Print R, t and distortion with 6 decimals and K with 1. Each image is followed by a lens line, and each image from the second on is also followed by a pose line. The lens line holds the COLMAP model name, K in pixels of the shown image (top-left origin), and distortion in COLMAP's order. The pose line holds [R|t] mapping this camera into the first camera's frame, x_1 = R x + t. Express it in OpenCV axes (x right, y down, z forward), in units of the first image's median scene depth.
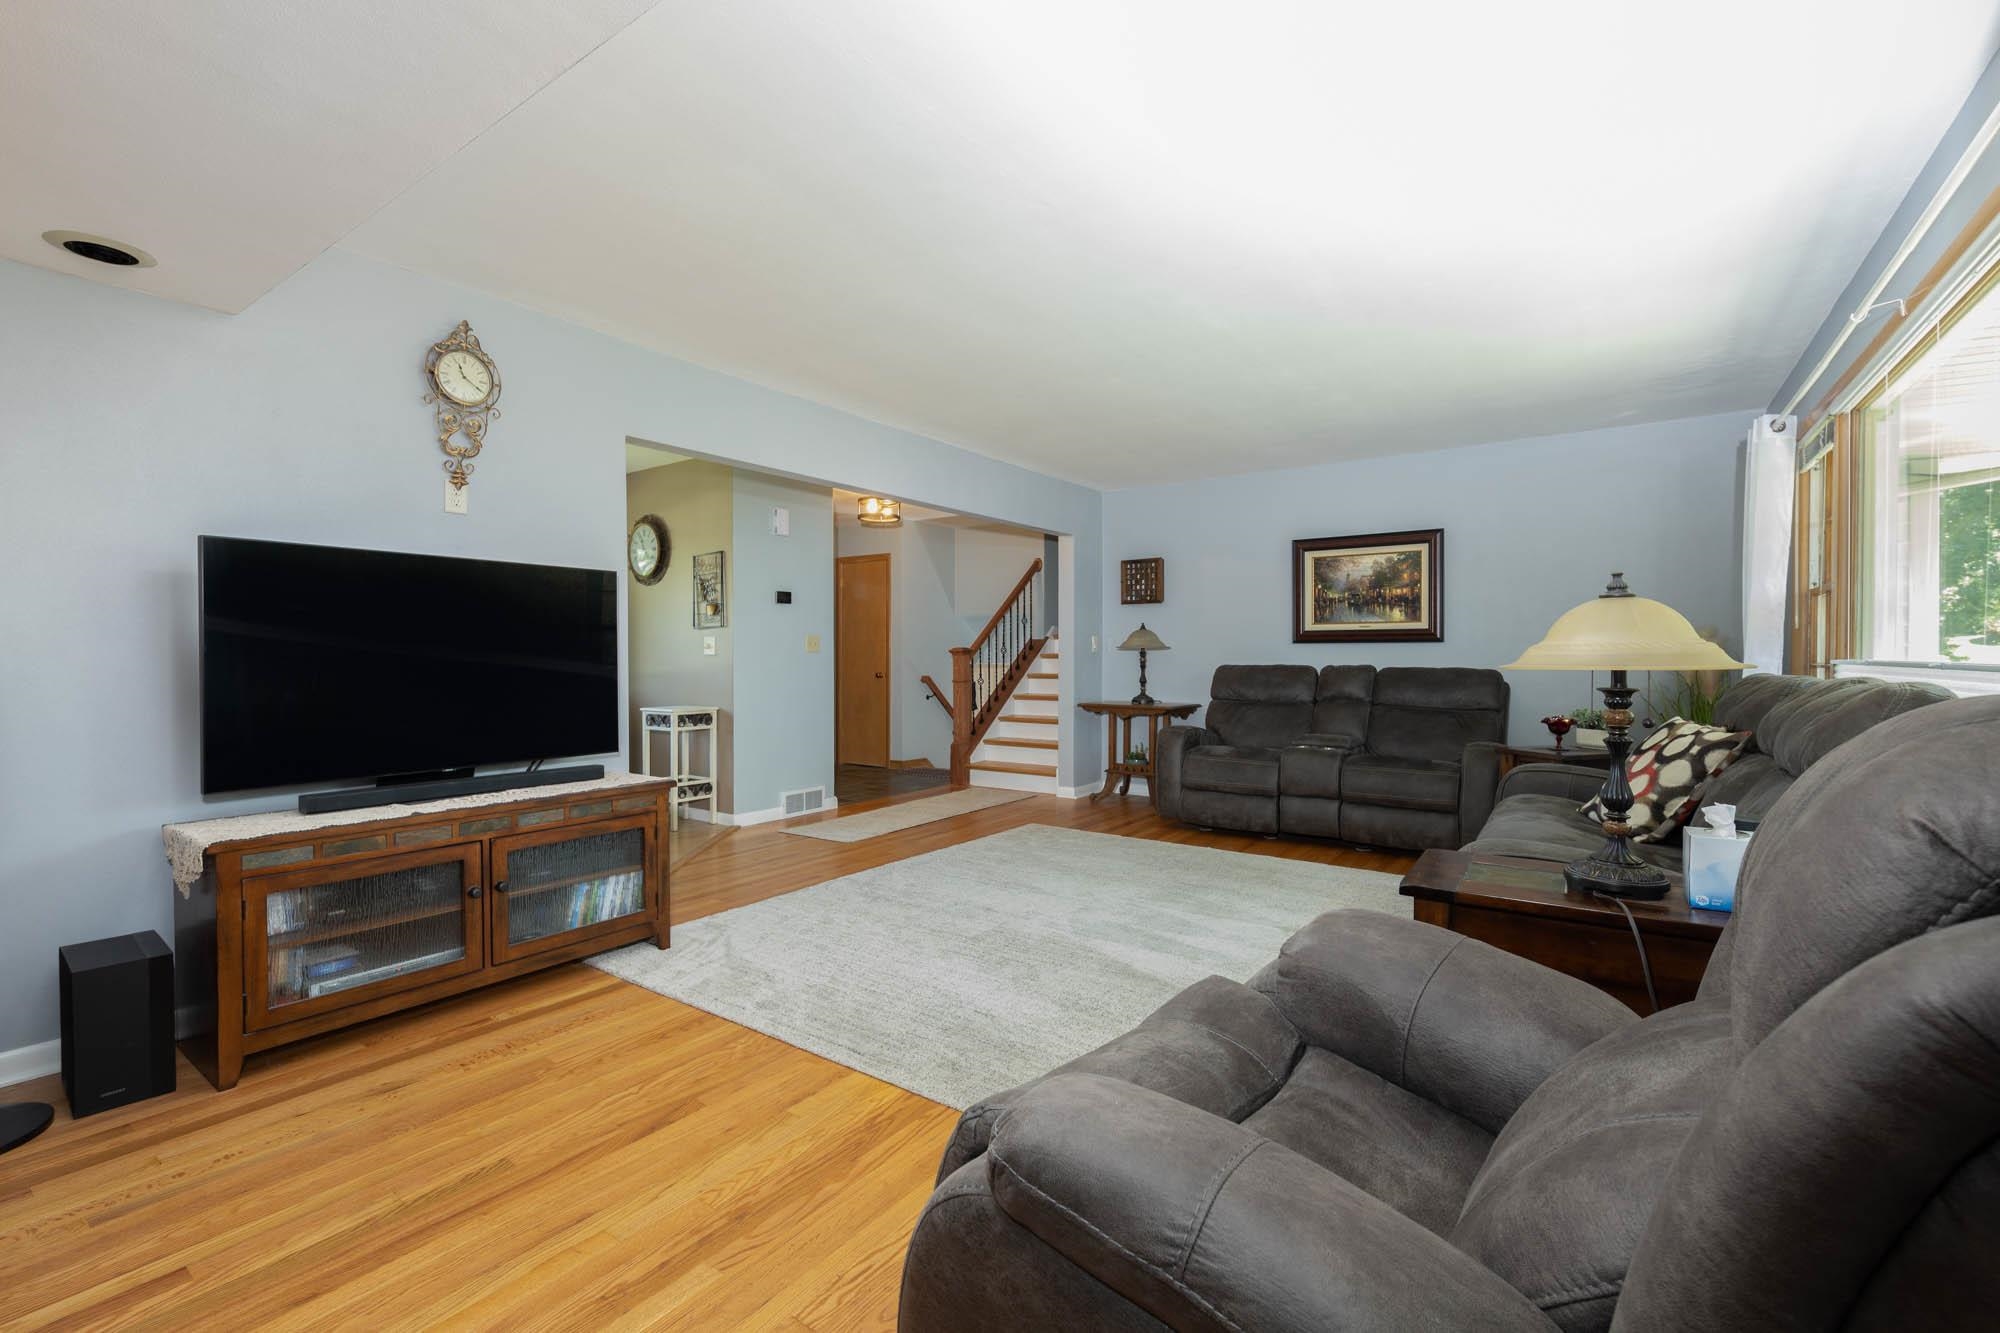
lens RADIAL K [[859.4, 0, 1001.4], [0, 859.4, 667.9], [0, 0, 1]] dist [-0.000835, -0.000513]
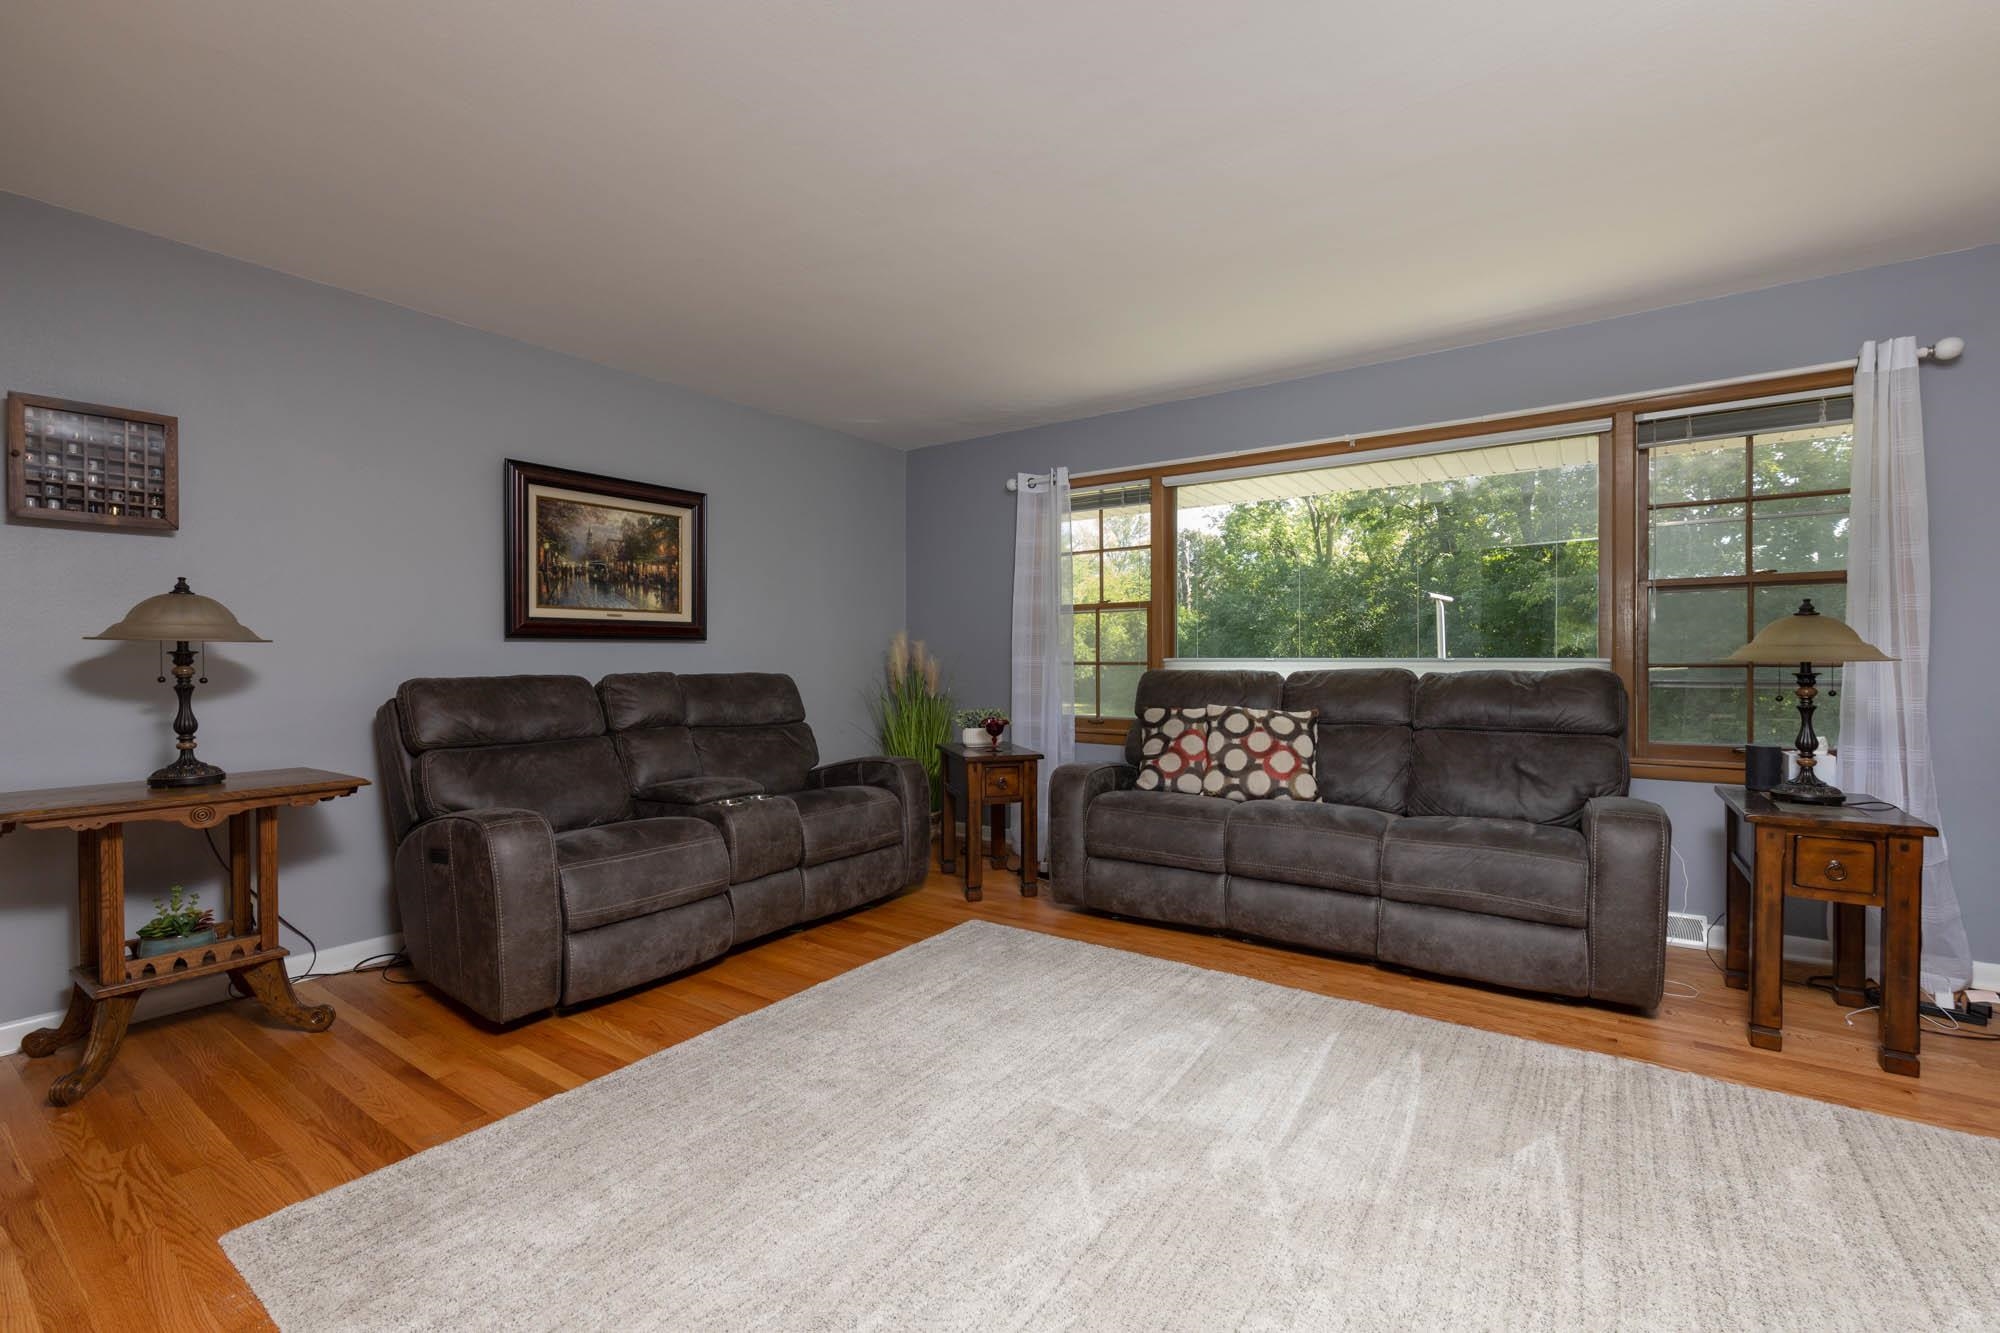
lens RADIAL K [[859.4, 0, 1008.1], [0, 859.4, 665.8], [0, 0, 1]] dist [-0.000835, -0.000513]
pose [[0.006236, -0.011613, 0.999913, -0.247548], [0.019657, 0.999741, 0.011489, -0.010636], [-0.999787, 0.019584, 0.006462, 0.697808]]
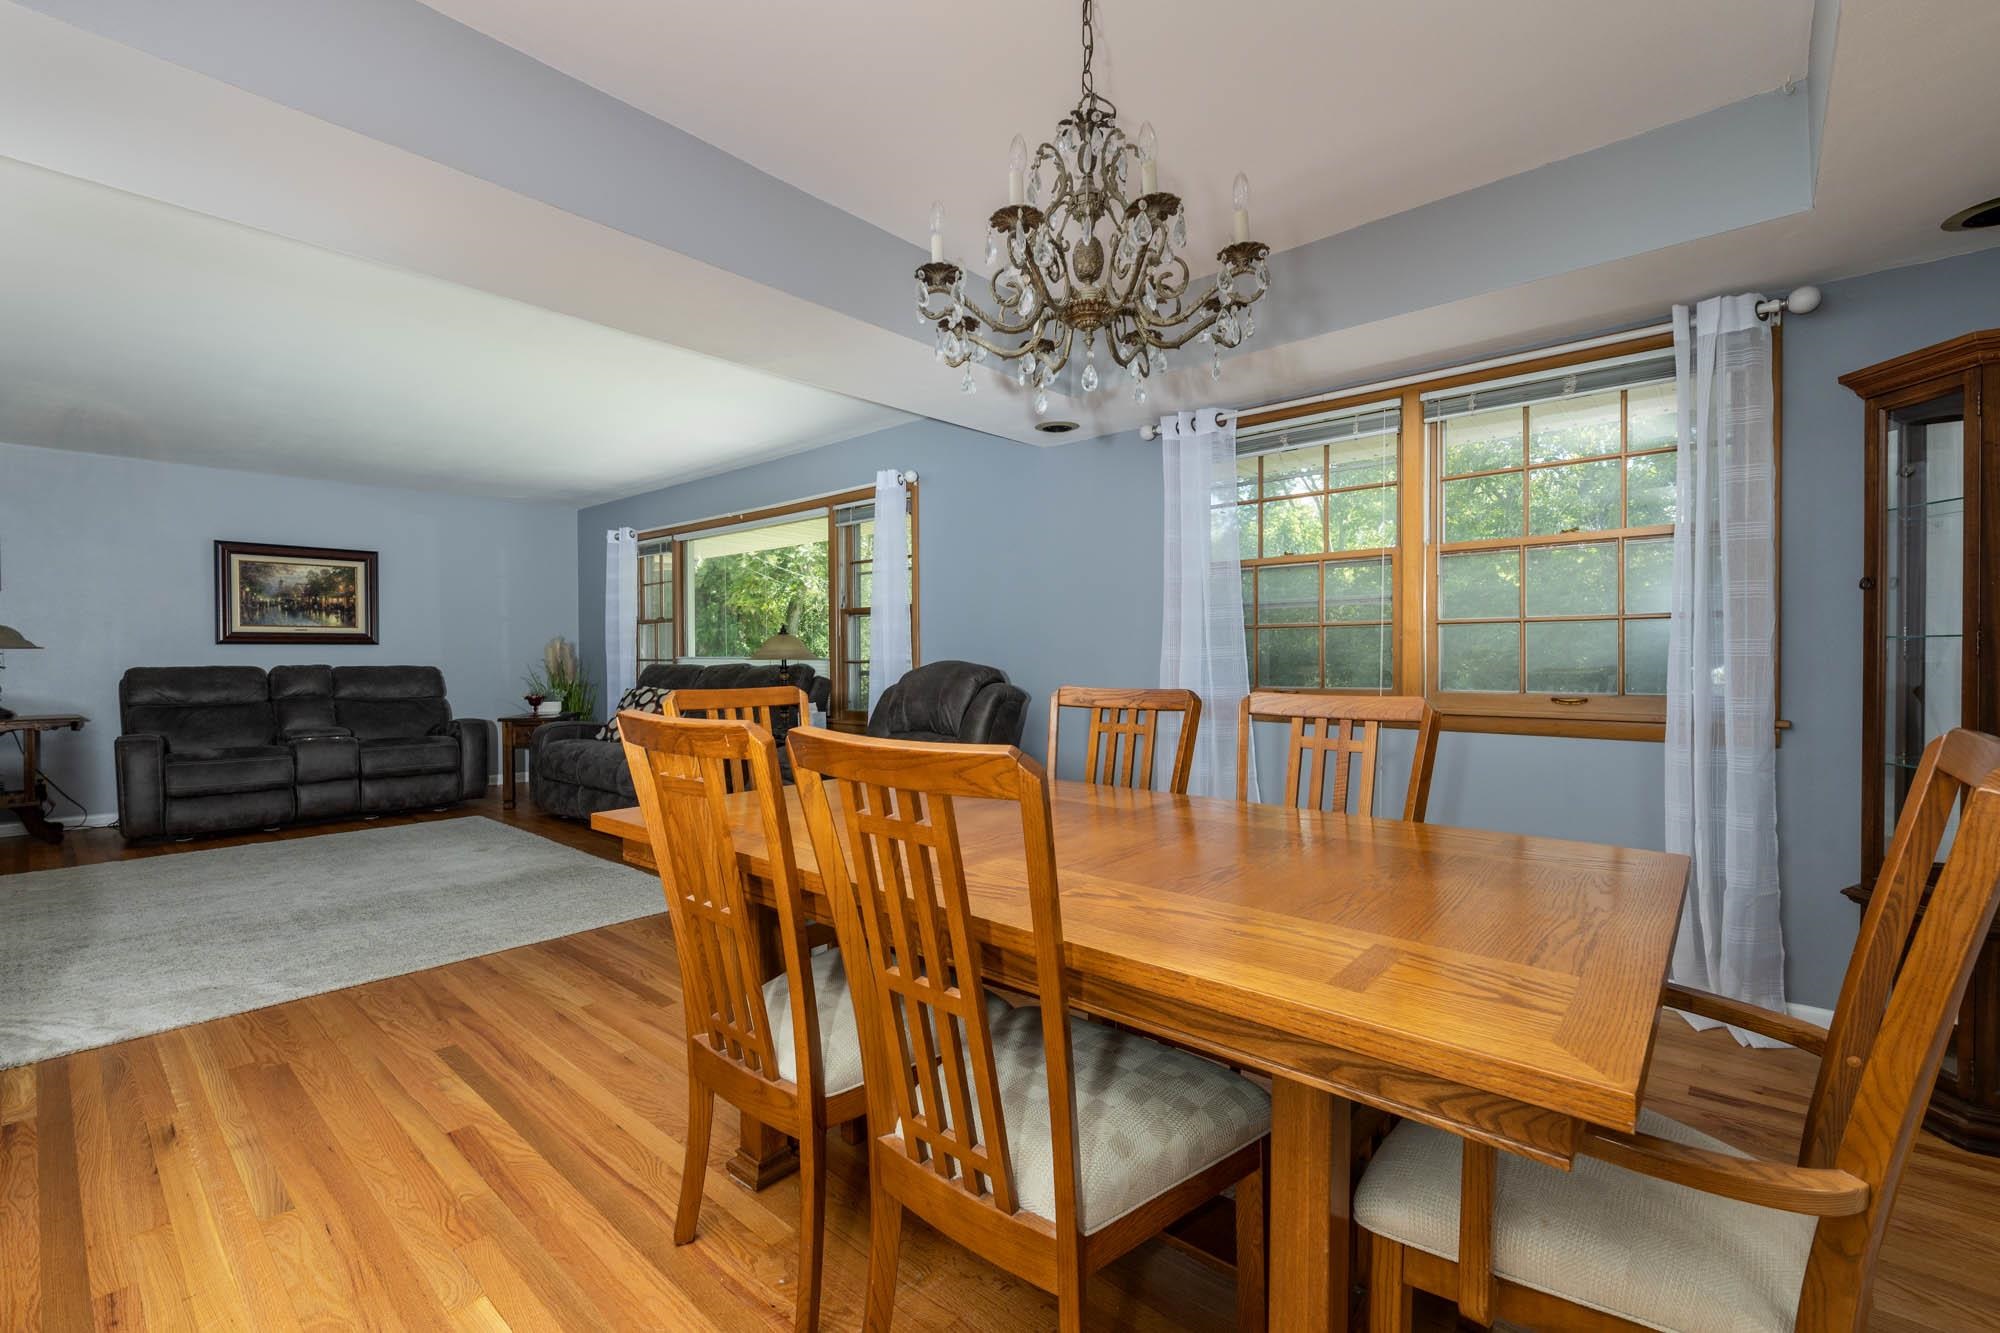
lens RADIAL K [[859.4, 0, 994.7], [0, 859.4, 663.1], [0, 0, 1]] dist [-0.000835, -0.000513]
pose [[0.105168, -0.013364, 0.994365, -0.577635], [0.019635, 0.999743, 0.011360, -0.001278], [-0.994261, 0.018330, 0.105403, 0.008389]]
